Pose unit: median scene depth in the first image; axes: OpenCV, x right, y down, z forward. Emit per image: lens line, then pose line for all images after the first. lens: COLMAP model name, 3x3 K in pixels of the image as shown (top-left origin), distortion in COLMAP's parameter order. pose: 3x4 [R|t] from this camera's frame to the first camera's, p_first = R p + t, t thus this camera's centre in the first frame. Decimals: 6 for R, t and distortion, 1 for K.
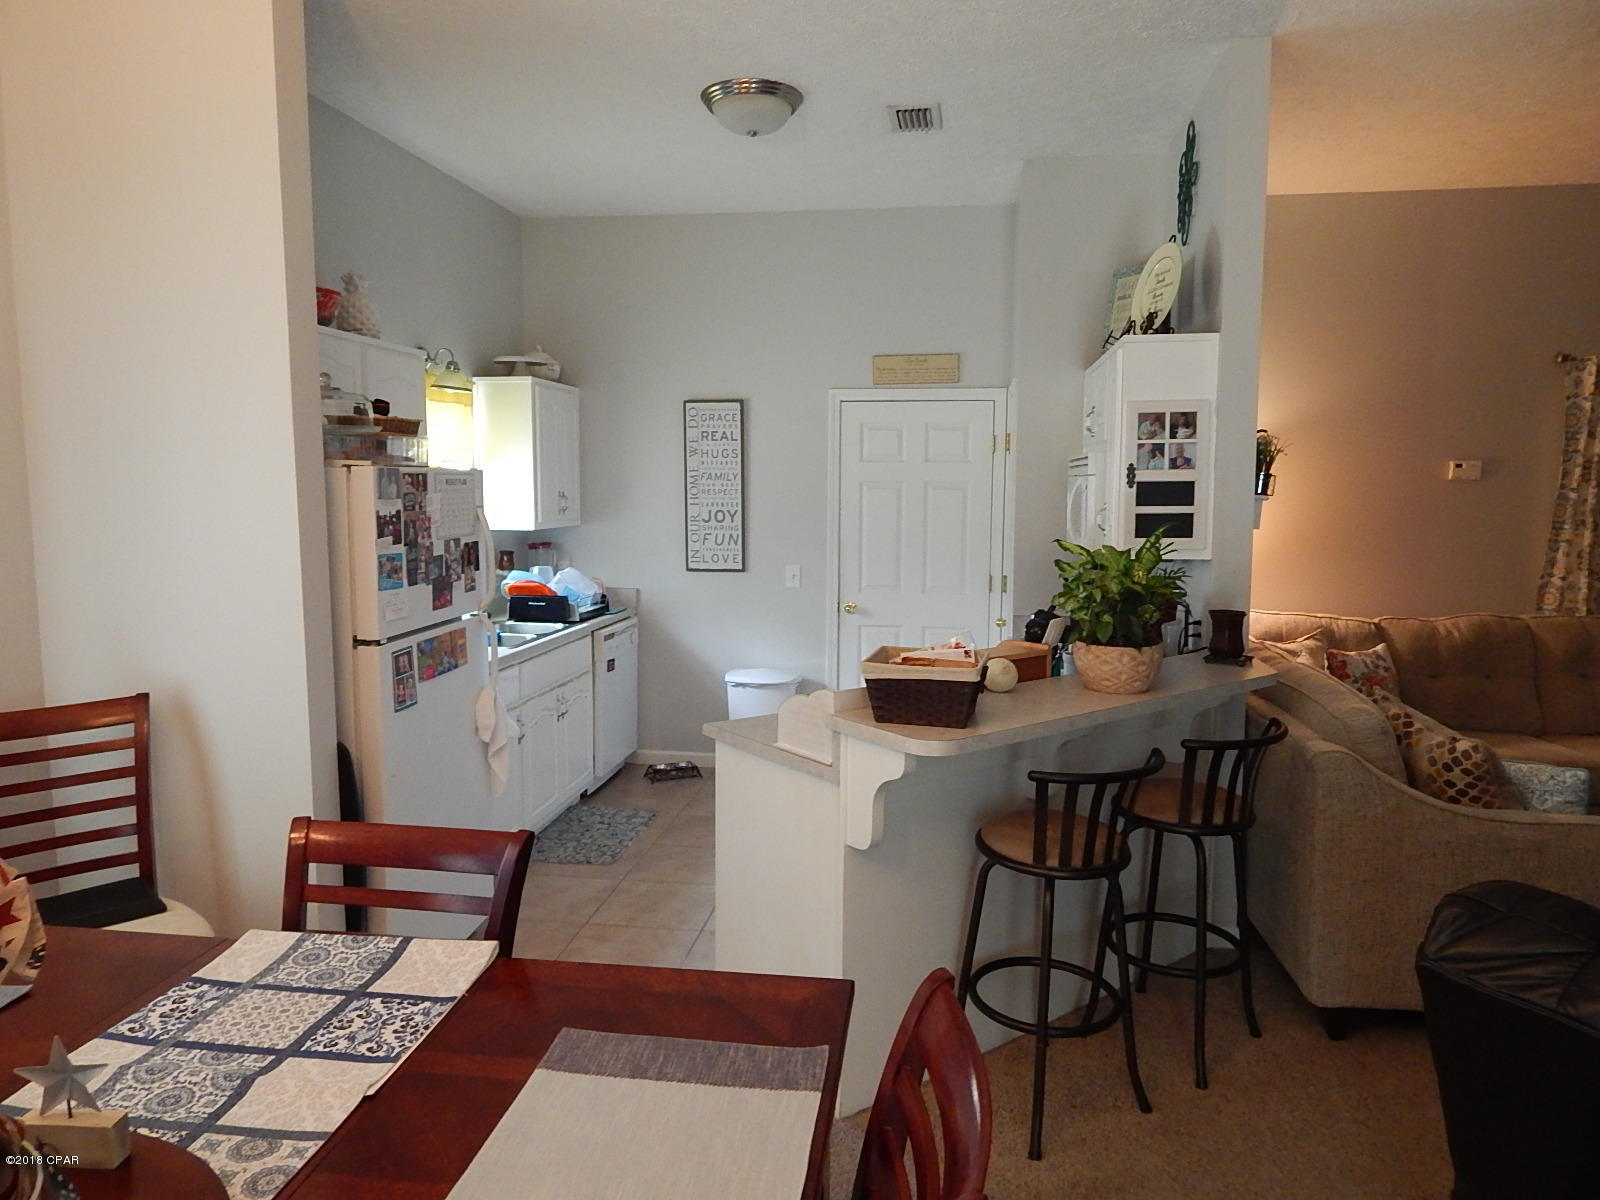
lens RADIAL K [[1048.8, 0, 799.7], [0, 1048.8, 595.8], [0, 0, 1]] dist [-0.006522, -0.001734]
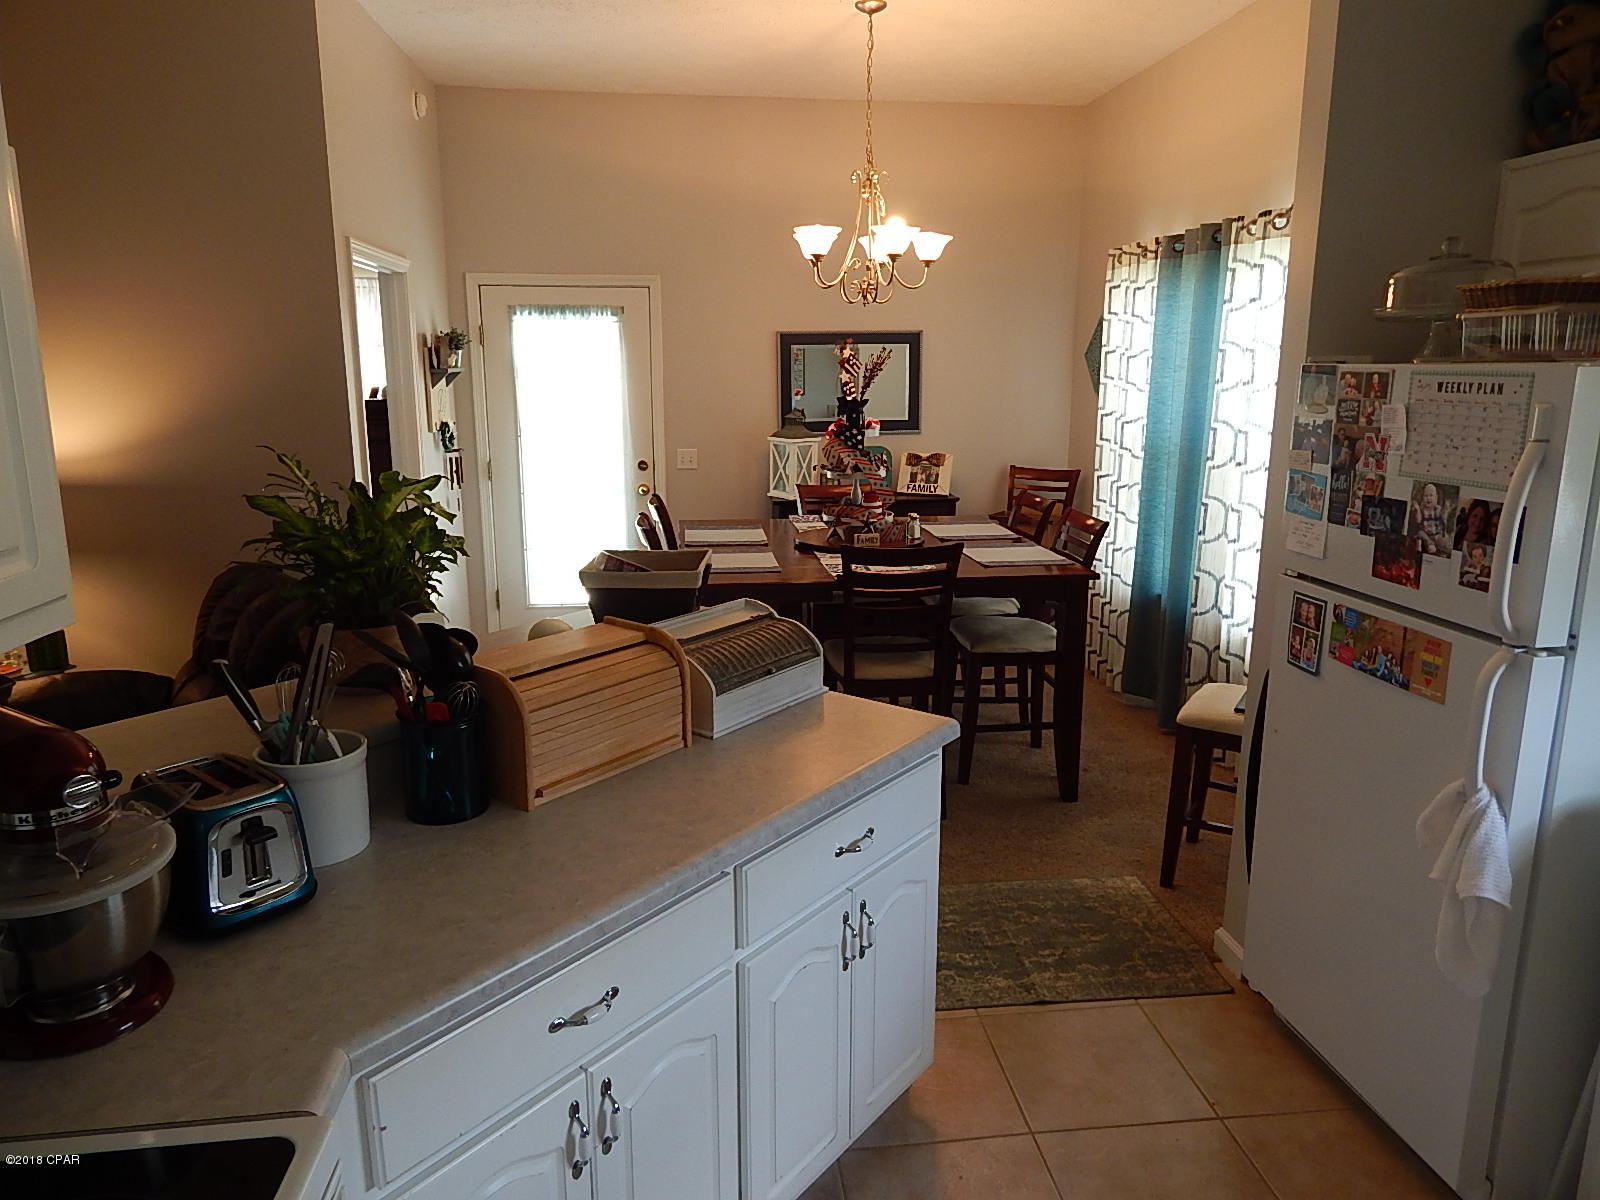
lens RADIAL K [[1048.8, 0, 800.7], [0, 1048.8, 595.6], [0, 0, 1]] dist [-0.006522, -0.001734]
pose [[-0.968140, 0.050403, -0.245286, 0.188405], [-0.031066, 0.947790, 0.317378, -0.187540], [0.248476, 0.314887, -0.916027, 1.610464]]
